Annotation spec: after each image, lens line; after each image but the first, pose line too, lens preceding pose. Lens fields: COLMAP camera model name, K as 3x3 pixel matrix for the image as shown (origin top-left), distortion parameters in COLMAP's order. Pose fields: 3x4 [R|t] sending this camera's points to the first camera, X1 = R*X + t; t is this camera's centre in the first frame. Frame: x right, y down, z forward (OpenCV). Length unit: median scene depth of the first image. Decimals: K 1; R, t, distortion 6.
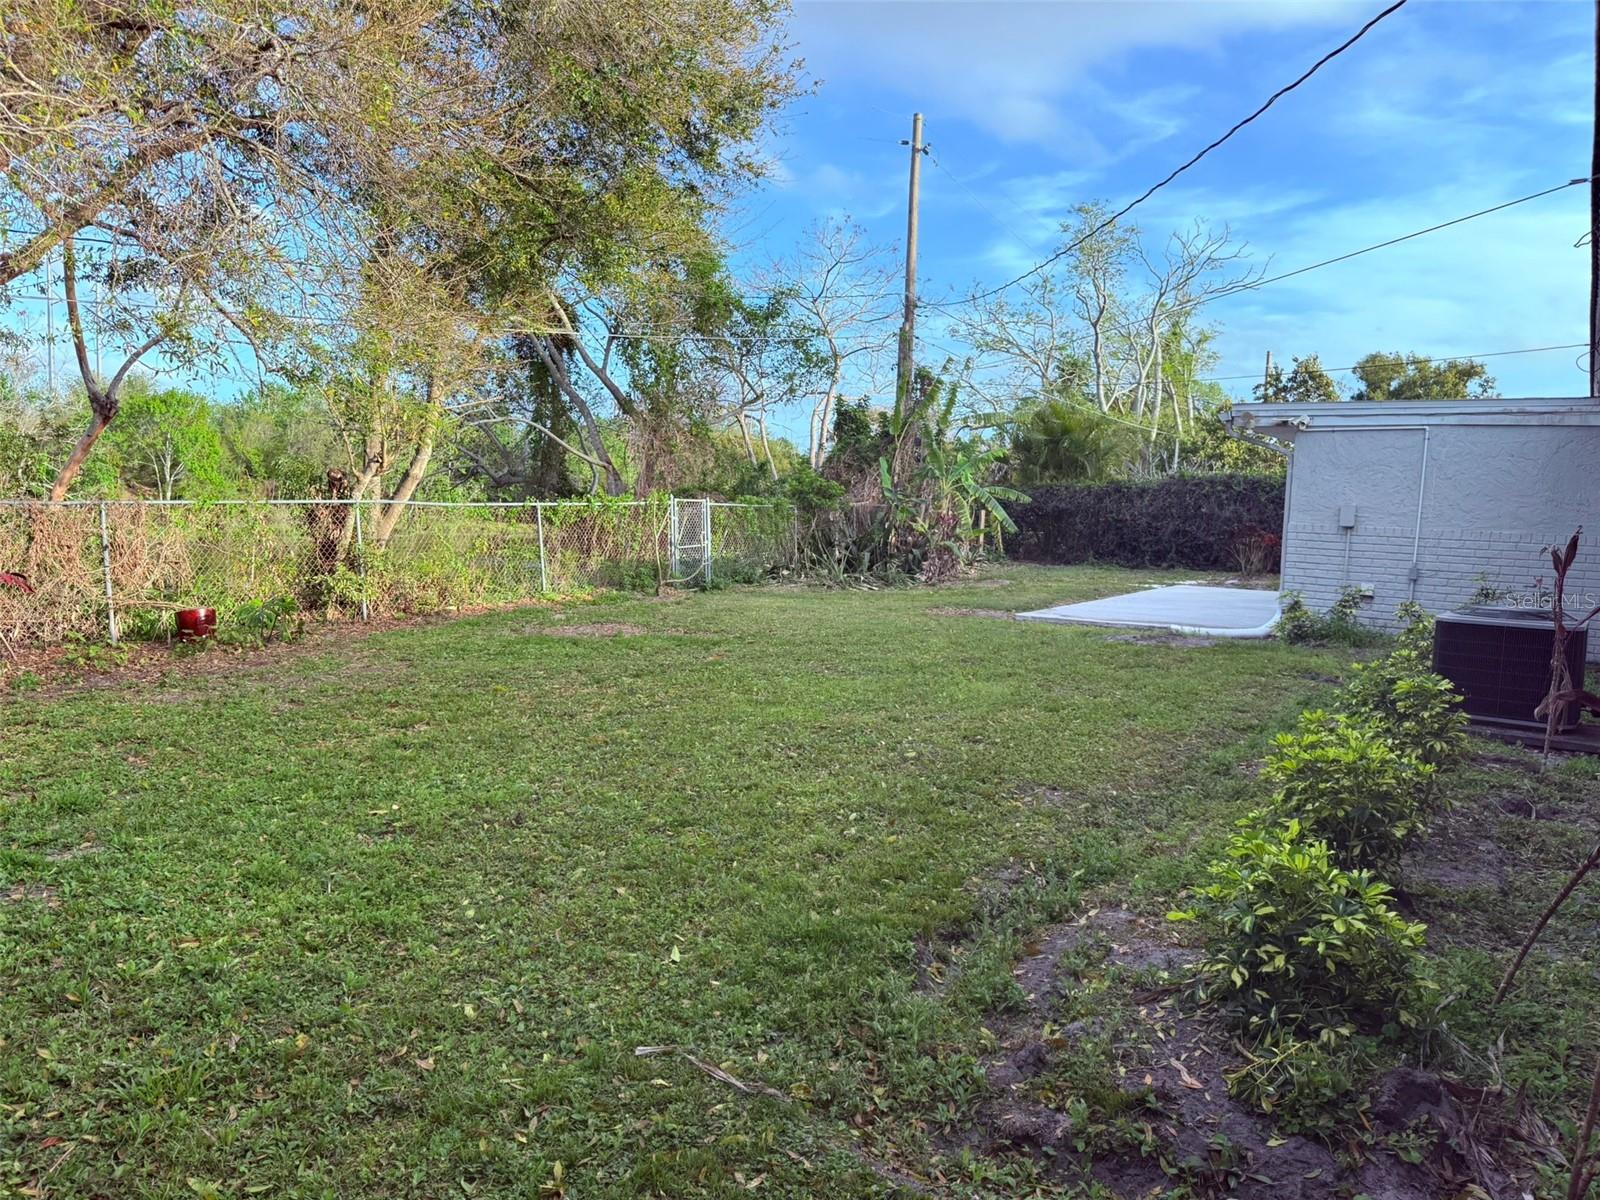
lens RADIAL K [[1125.2, 0, 791.1], [0, 1125.2, 606.9], [0, 0, 1]] dist [0.052982, -0.062488]
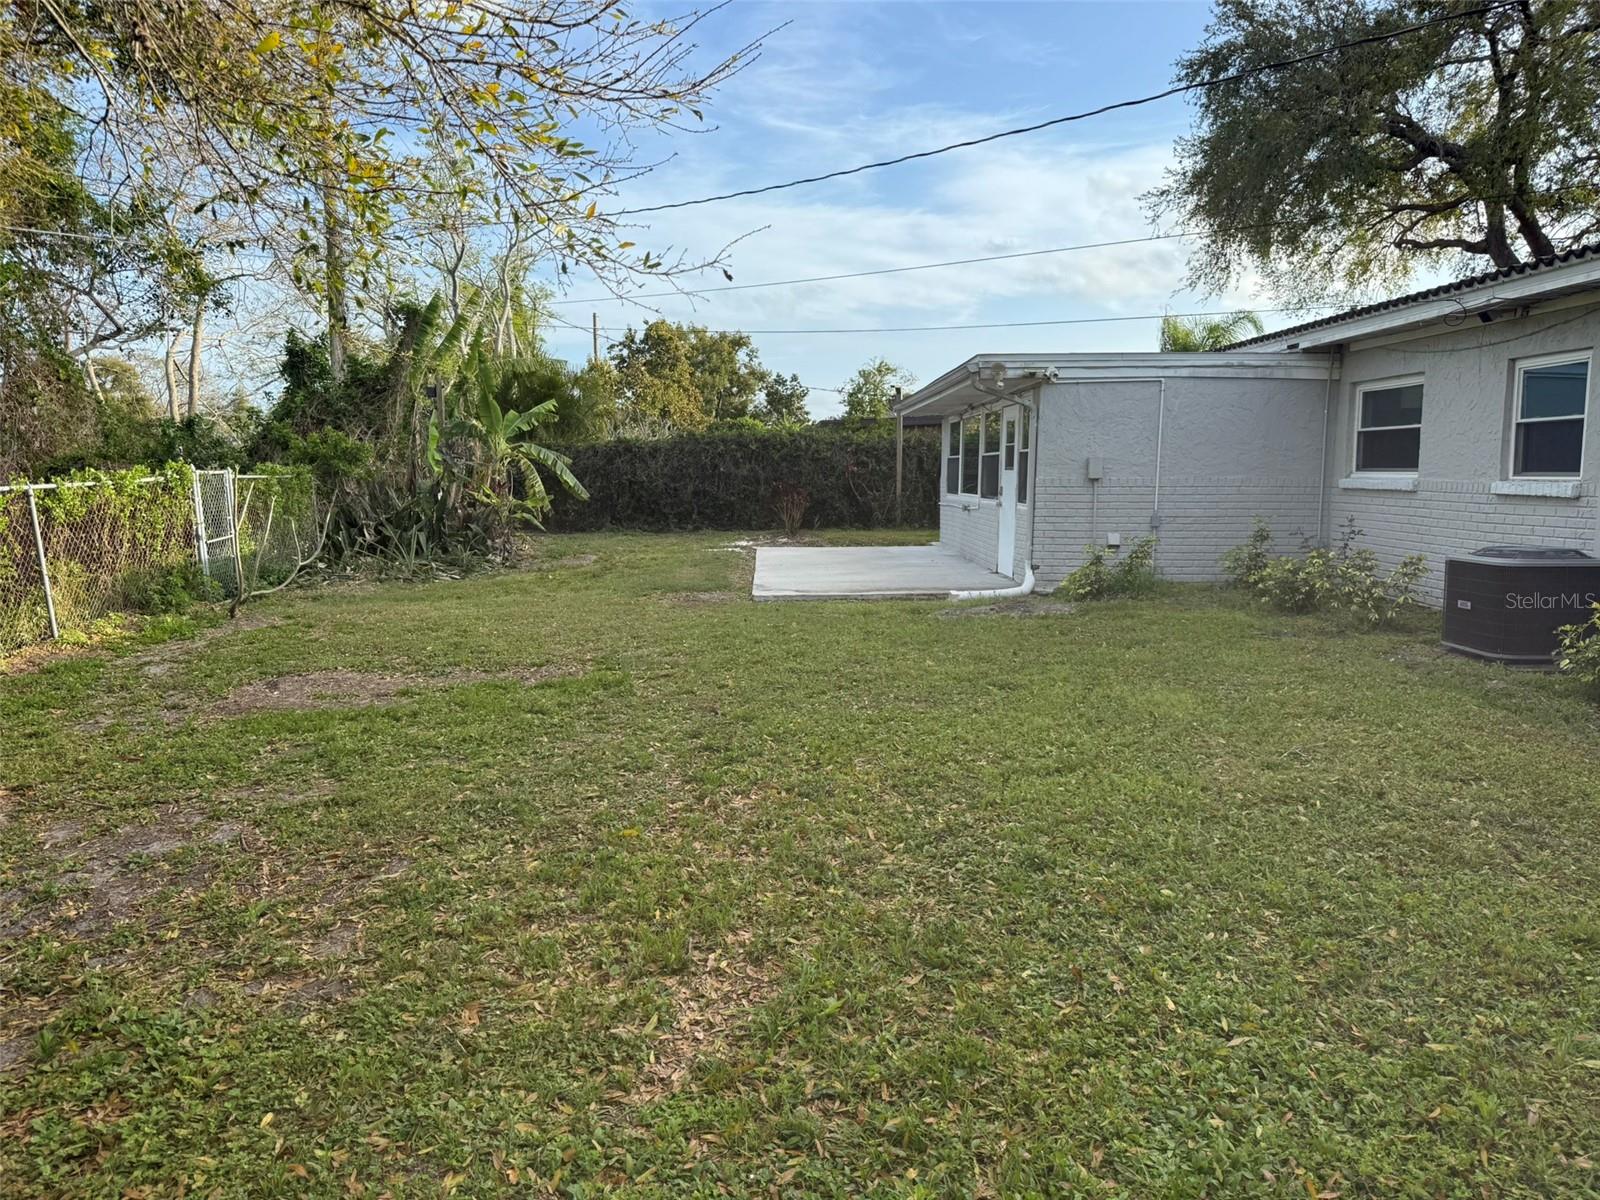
lens RADIAL K [[1125.2, 0, 801.2], [0, 1125.2, 602.1], [0, 0, 1]] dist [0.052982, -0.062488]
pose [[0.804708, -0.098308, 0.585475, -0.176408], [0.080556, 0.995154, 0.056376, -0.021962], [-0.588180, 0.001797, 0.808728, 0.192815]]
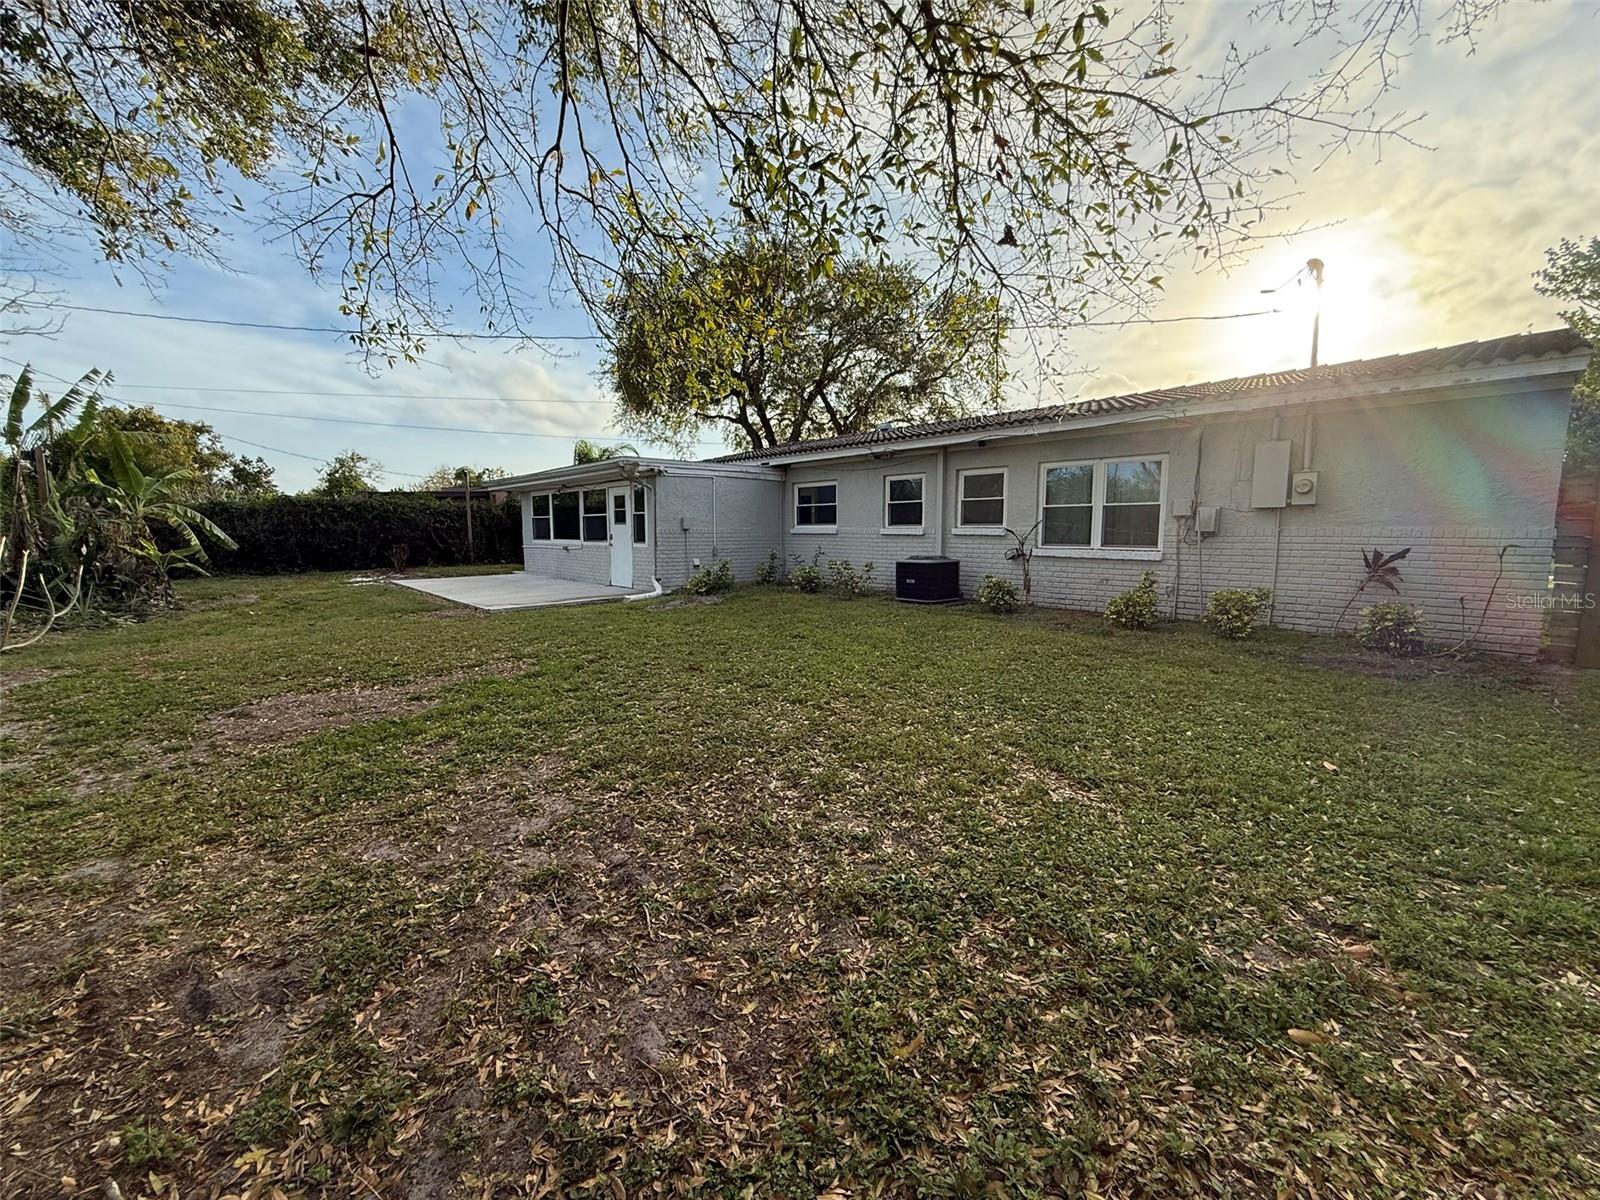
lens RADIAL K [[639.5, 0, 794.0], [0, 639.5, 600.9], [0, 0, 1]] dist [-0.001515, -0.000646]
pose [[0.216180, -0.141572, 0.966035, -0.270998], [0.103784, 0.987158, 0.121442, -0.035586], [-0.970822, 0.074006, 0.228097, 0.337916]]
